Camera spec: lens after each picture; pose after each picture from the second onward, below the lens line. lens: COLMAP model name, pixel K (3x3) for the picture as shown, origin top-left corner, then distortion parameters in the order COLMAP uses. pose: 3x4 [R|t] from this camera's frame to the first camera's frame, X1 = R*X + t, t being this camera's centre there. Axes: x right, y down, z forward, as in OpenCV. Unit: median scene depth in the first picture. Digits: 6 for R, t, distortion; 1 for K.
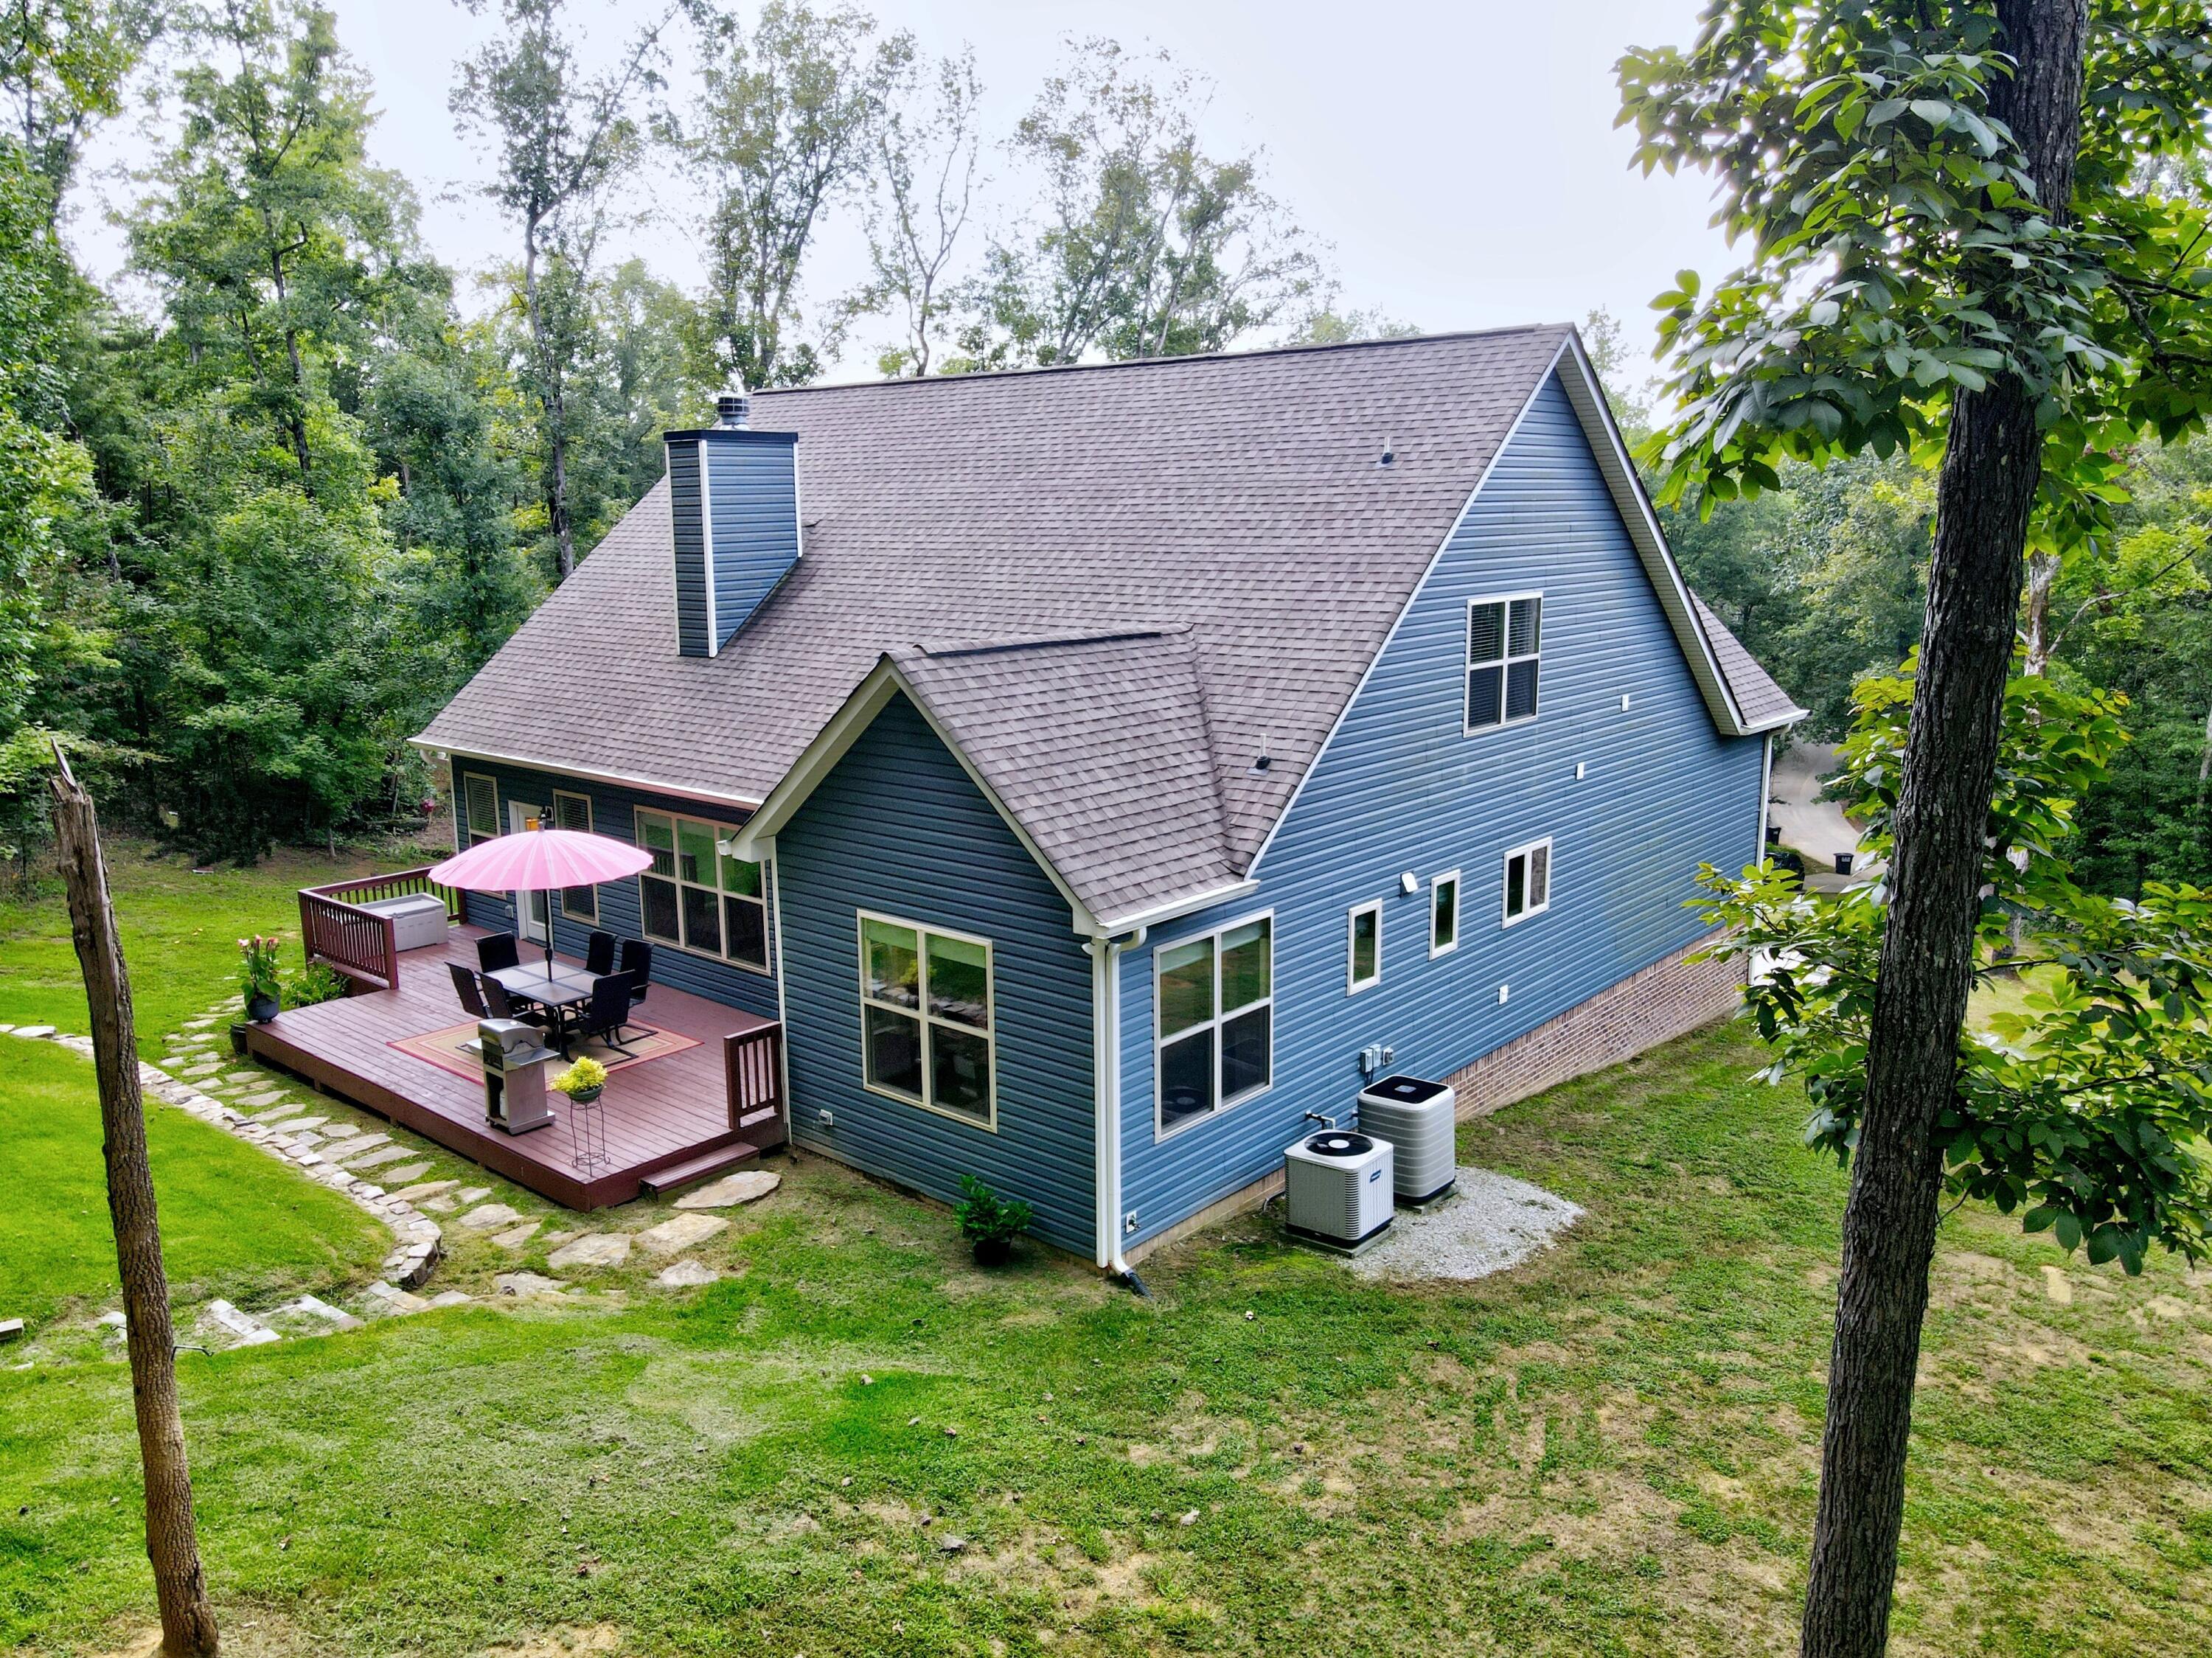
lens RADIAL K [[1619.3, 0, 1101.3], [0, 1619.3, 826.7], [0, 0, 1]] dist [0.018040, -0.000511]
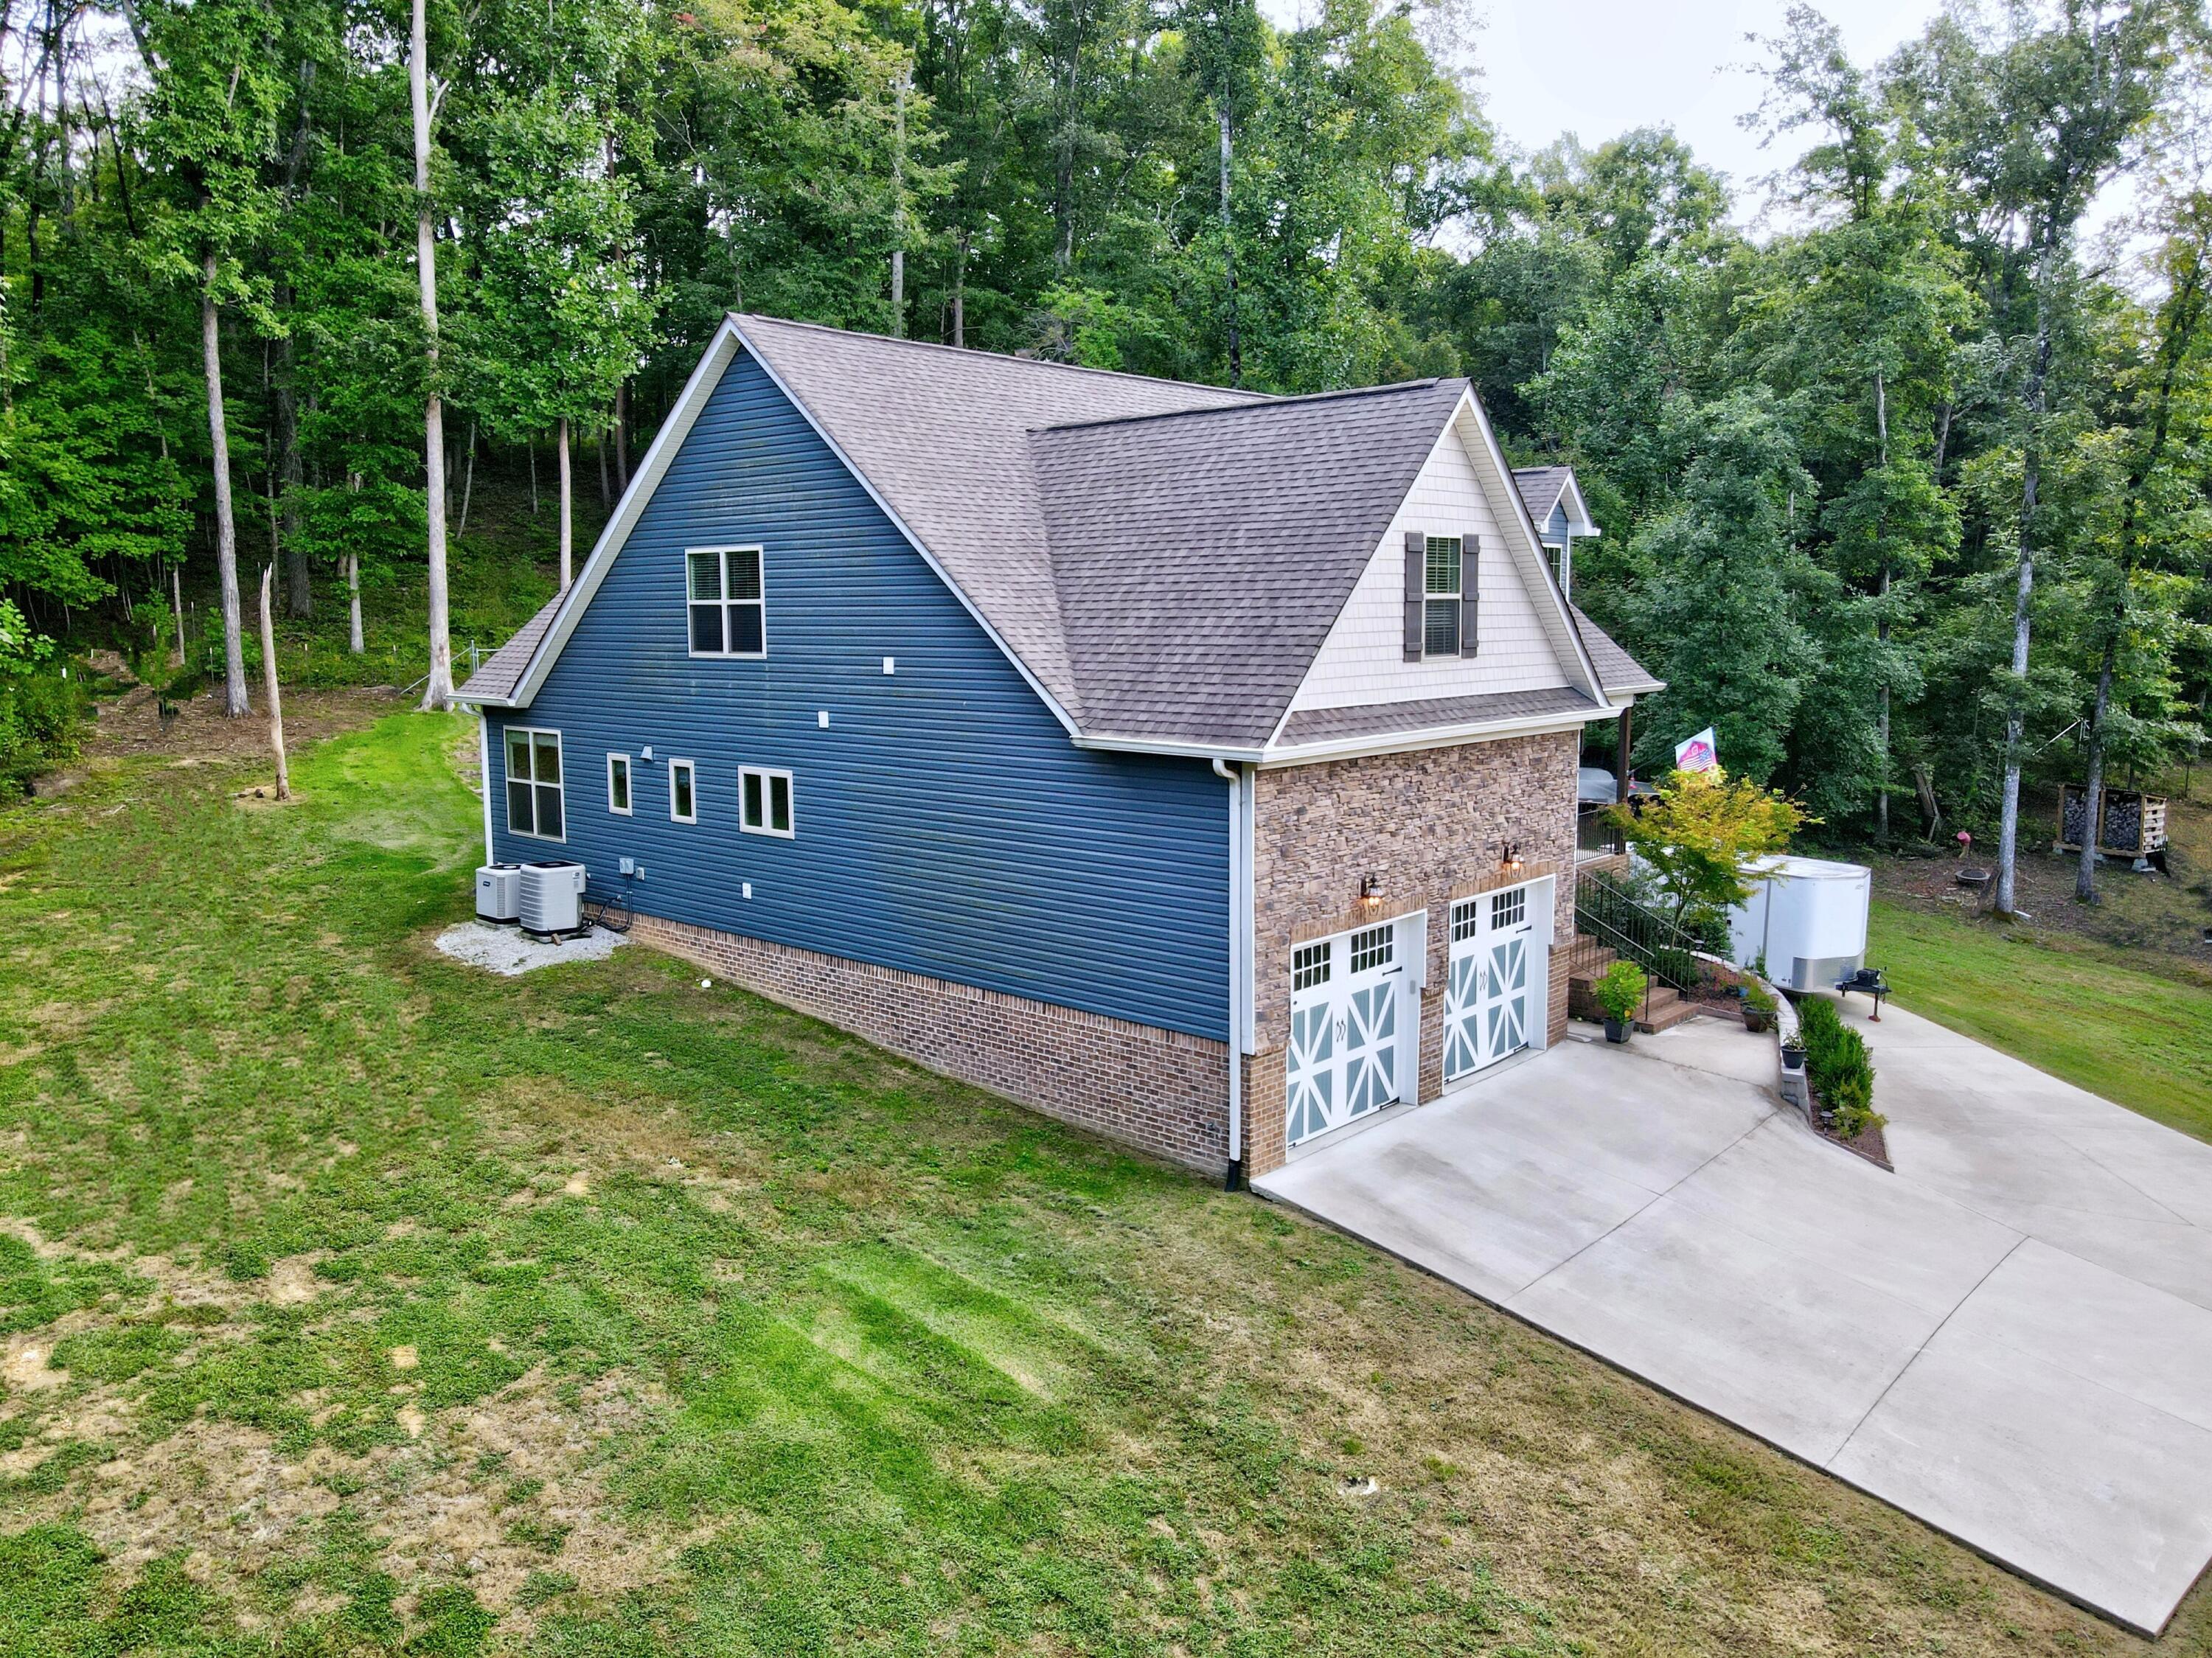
lens RADIAL K [[1619.3, 0, 1096.8], [0, 1619.3, 828.7], [0, 0, 1]] dist [0.018040, -0.000511]
pose [[-0.025915, 0.145056, -0.989084, 1.656778], [-0.190711, 0.970527, 0.147331, -0.191143], [0.981304, 0.192448, 0.002513, 1.471335]]
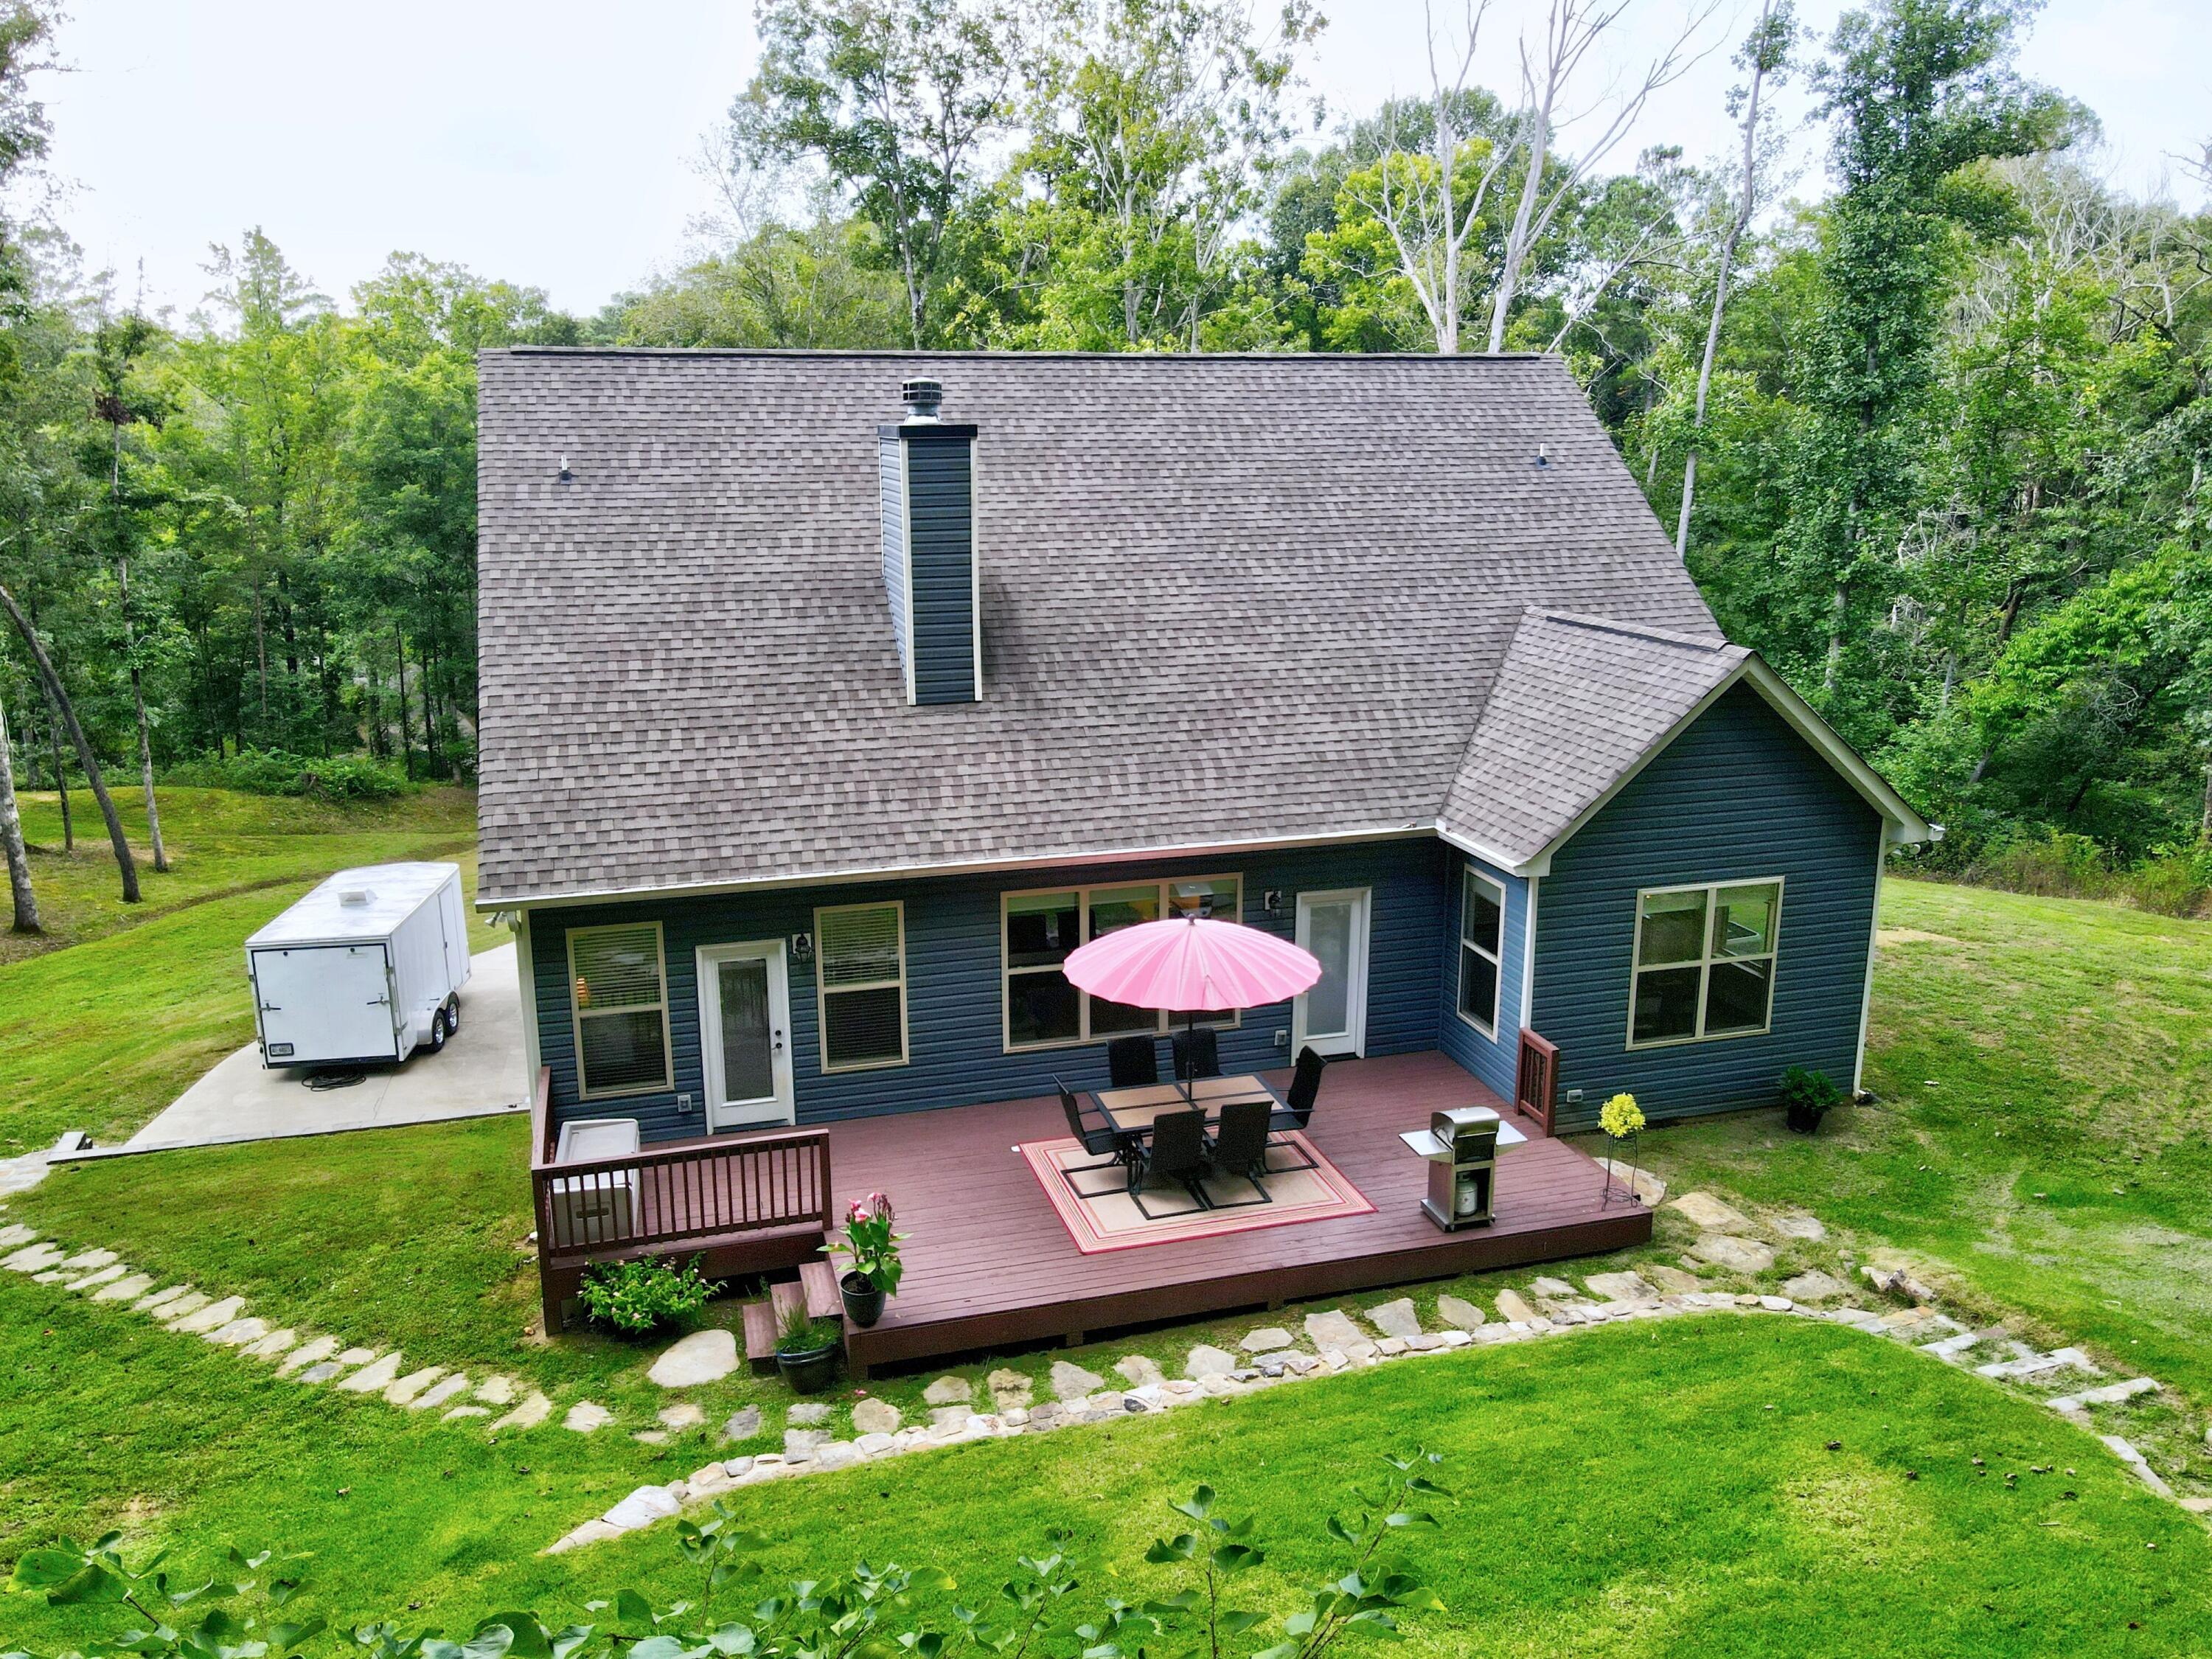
lens RADIAL K [[1619.5, 0, 1106.8], [0, 1619.5, 827.2], [0, 0, 1]] dist [0.018040, -0.000511]
pose [[0.547709, -0.197414, 0.813046, -1.172230], [0.165169, 0.978153, 0.126237, -0.179028], [-0.820204, 0.065149, 0.568350, 0.638310]]
